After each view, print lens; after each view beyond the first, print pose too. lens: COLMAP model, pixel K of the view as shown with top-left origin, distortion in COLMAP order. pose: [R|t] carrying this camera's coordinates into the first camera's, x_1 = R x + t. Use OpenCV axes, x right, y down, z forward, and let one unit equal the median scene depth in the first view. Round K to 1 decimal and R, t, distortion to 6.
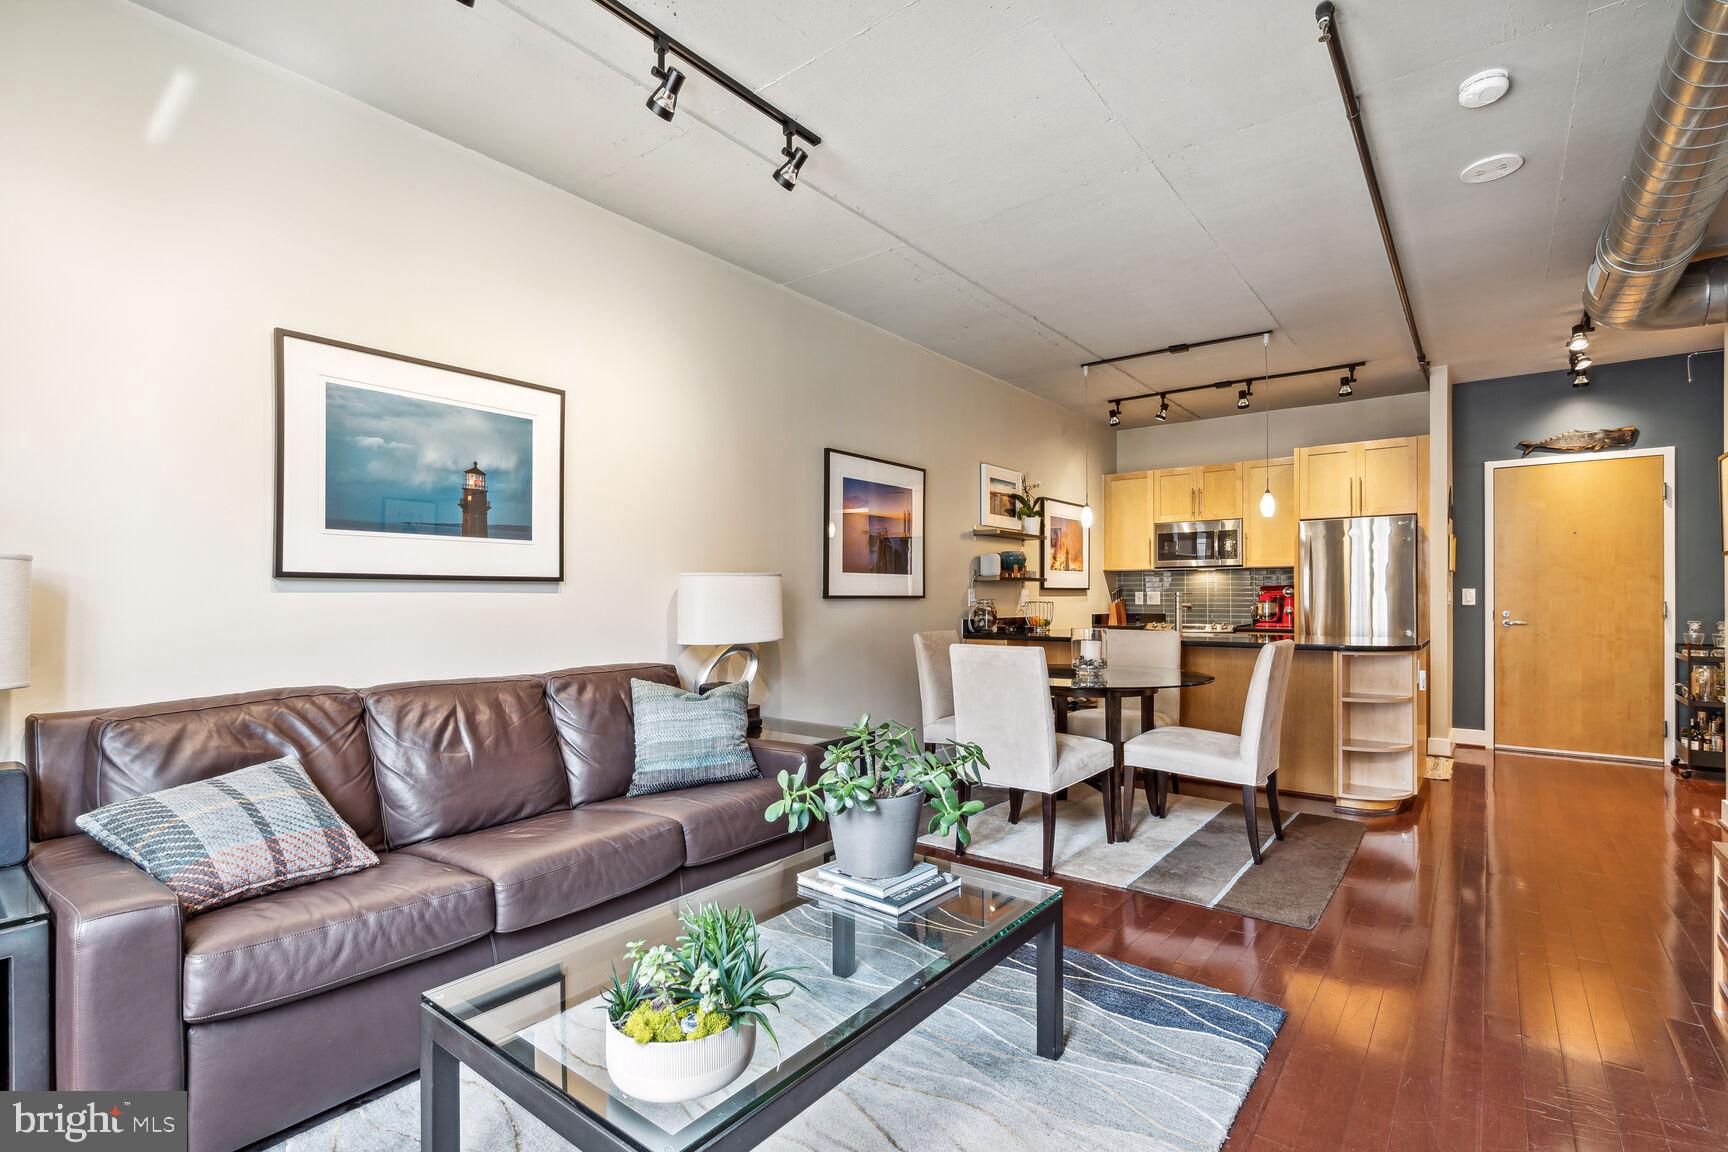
lens RADIAL K [[838.5, 0, 825.6], [0, 838.5, 591.8], [0, 0, 1]] dist [-0.001302, 0.000468]
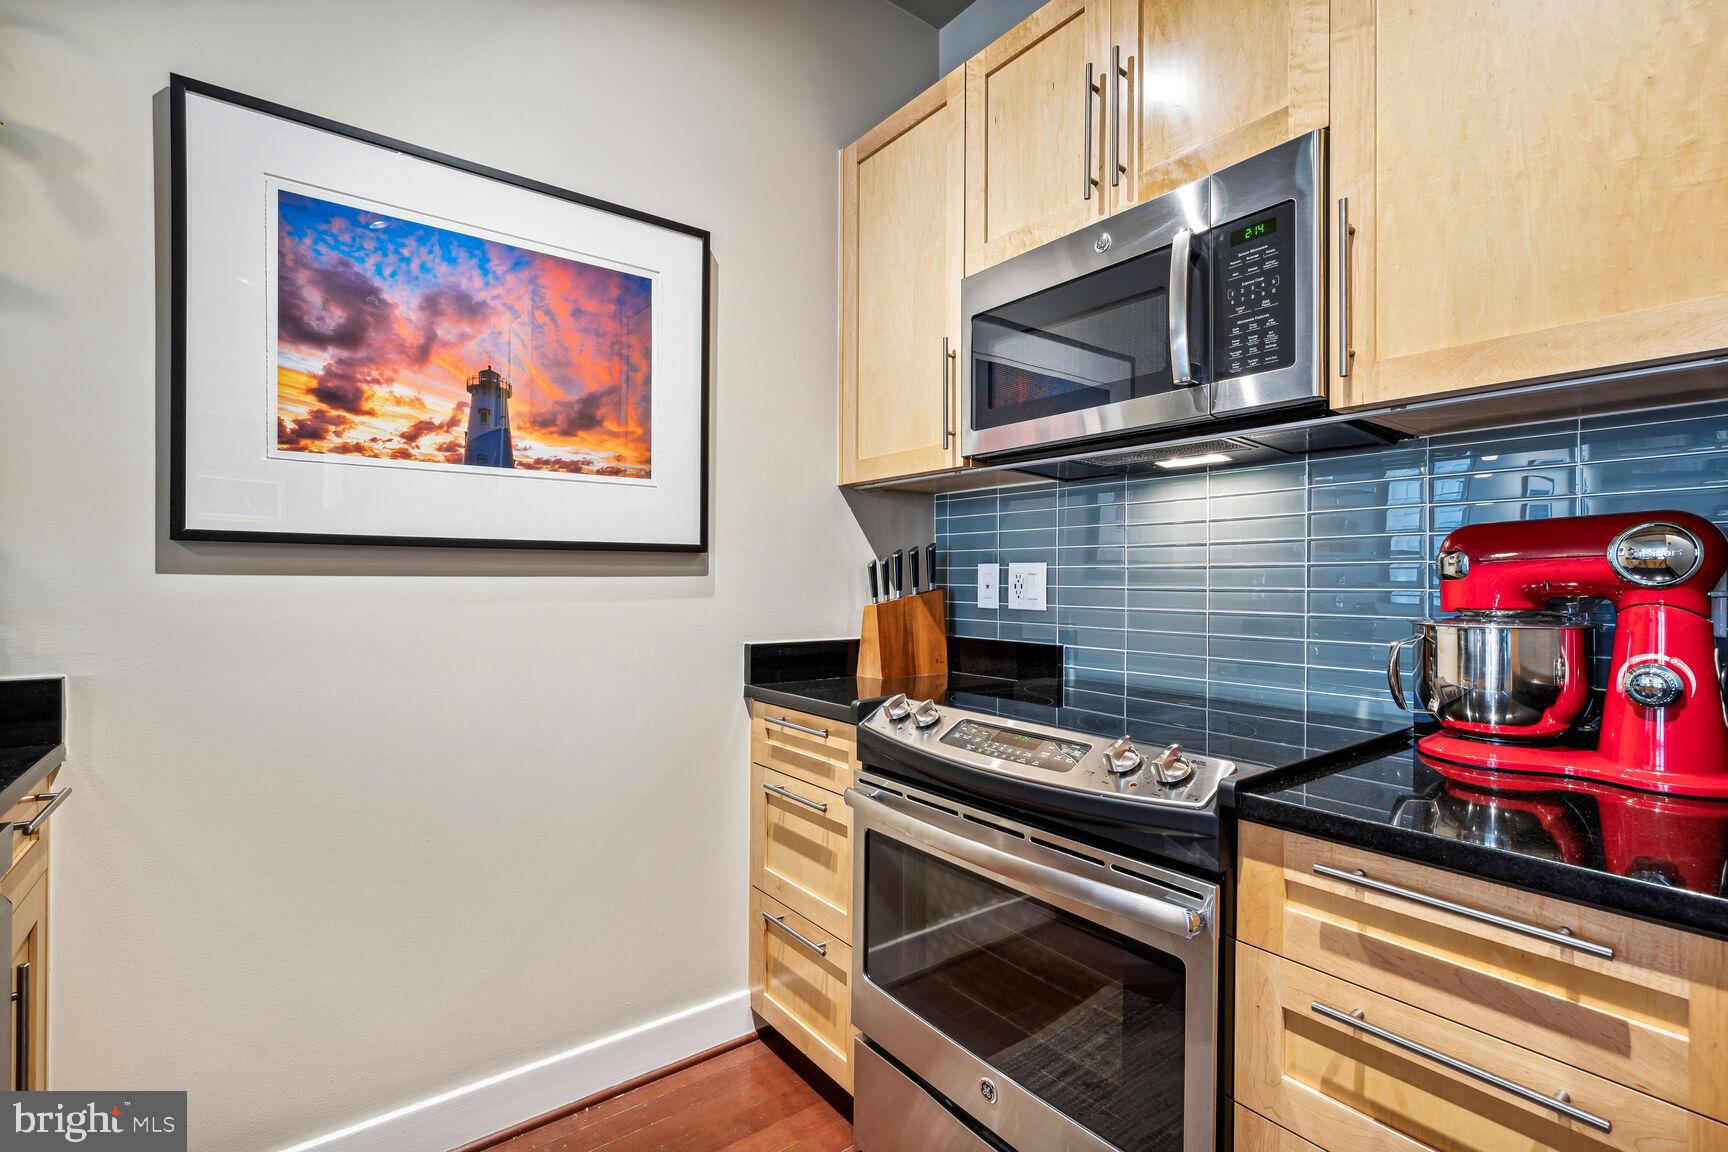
lens RADIAL K [[798.5, 0, 859.9], [0, 798.5, 574.4], [0, 0, 1]] dist [-0.000310, -0.000252]
pose [[0.968463, 0.006773, -0.249065, 0.535940], [-0.006693, 0.999977, 0.001168, 0.005187], [0.249067, 0.000536, 0.968486, 0.983229]]
